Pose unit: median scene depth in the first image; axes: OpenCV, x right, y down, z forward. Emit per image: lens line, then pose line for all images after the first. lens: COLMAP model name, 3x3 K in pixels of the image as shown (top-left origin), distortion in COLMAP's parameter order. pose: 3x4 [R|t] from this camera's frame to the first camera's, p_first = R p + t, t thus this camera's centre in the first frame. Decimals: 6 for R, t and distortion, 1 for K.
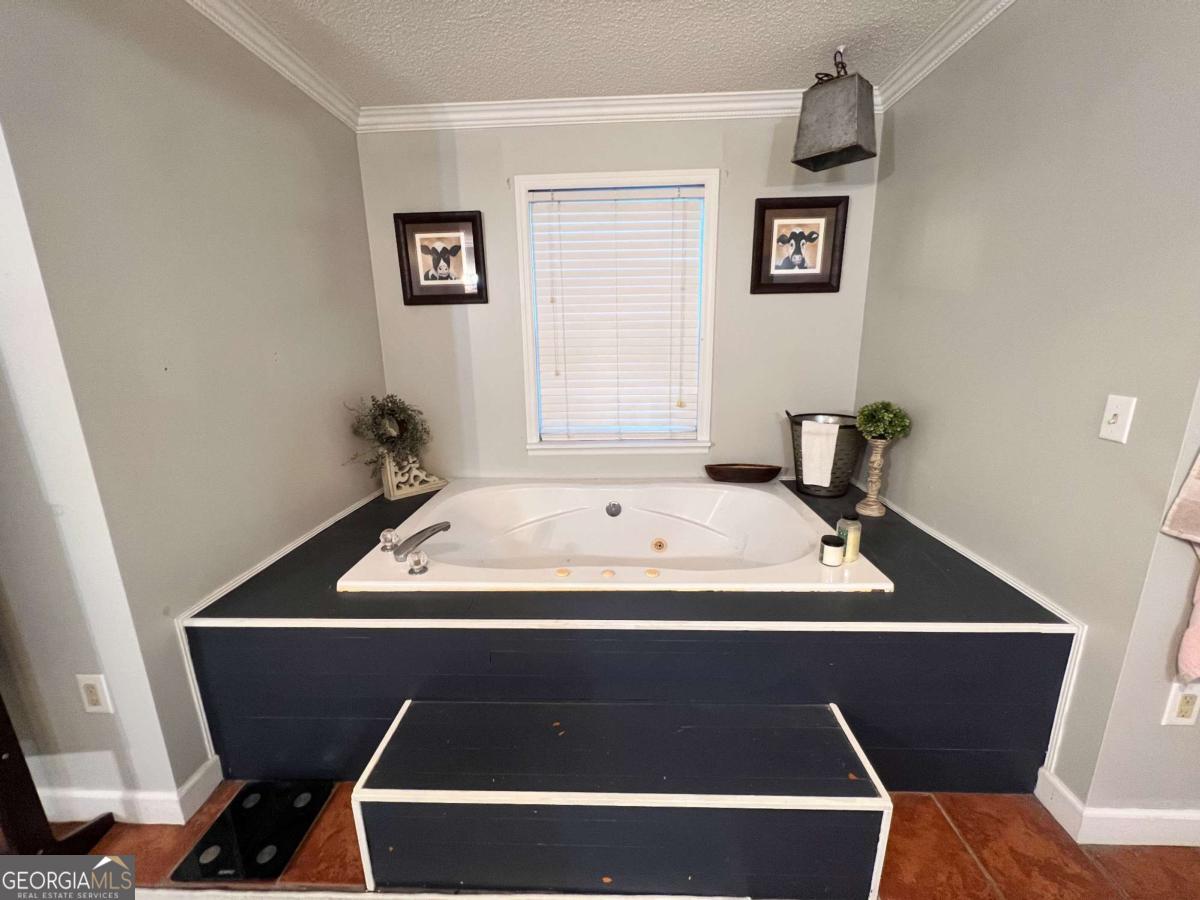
lens RADIAL K [[481.4, 0, 600.8], [0, 481.4, 453.1], [0, 0, 1]] dist [-0.002677, 0.000628]
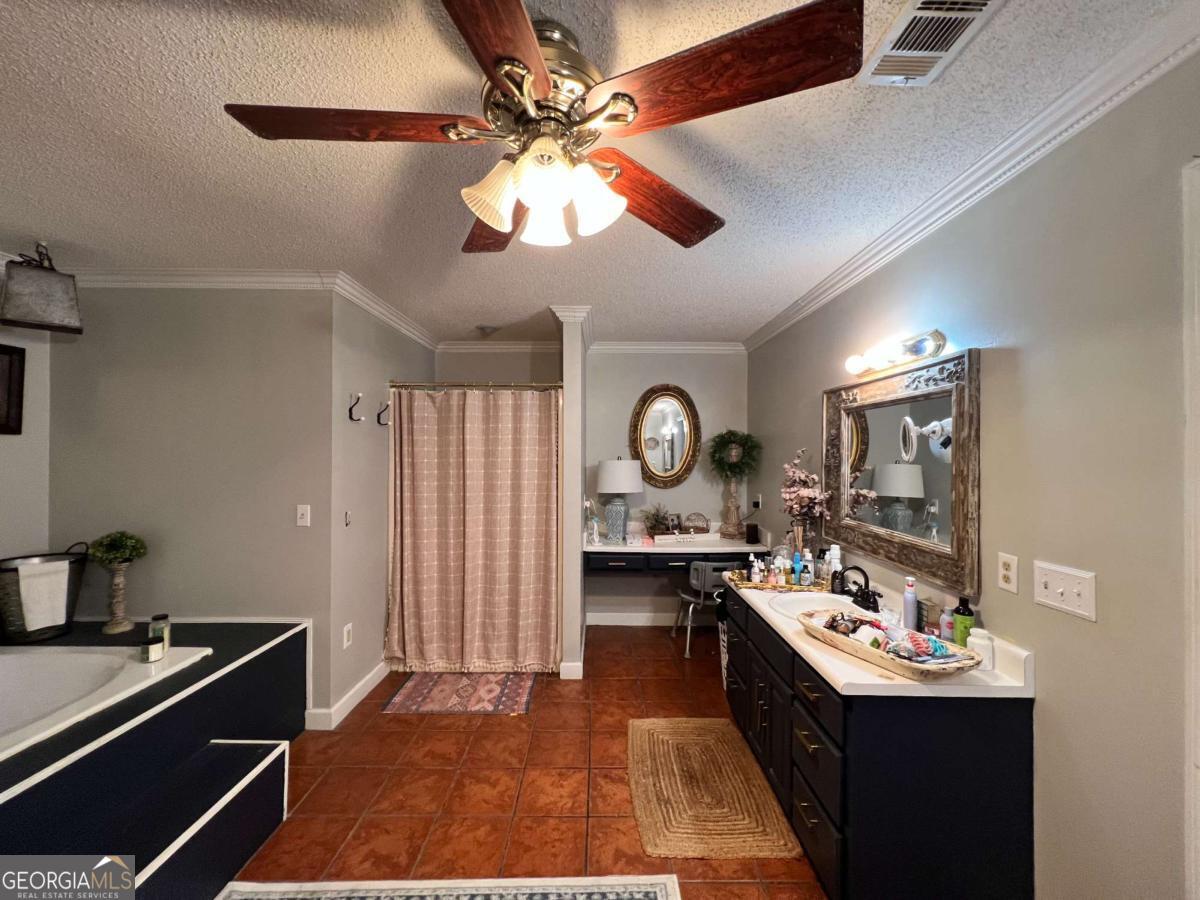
lens RADIAL K [[481.4, 0, 600.5], [0, 481.4, 451.4], [0, 0, 1]] dist [-0.002677, 0.000628]
pose [[-0.038945, 0.022720, 0.998983, -0.421689], [0.229288, 0.973269, -0.013197, -0.007119], [-0.972579, 0.228541, -0.043113, -0.097628]]
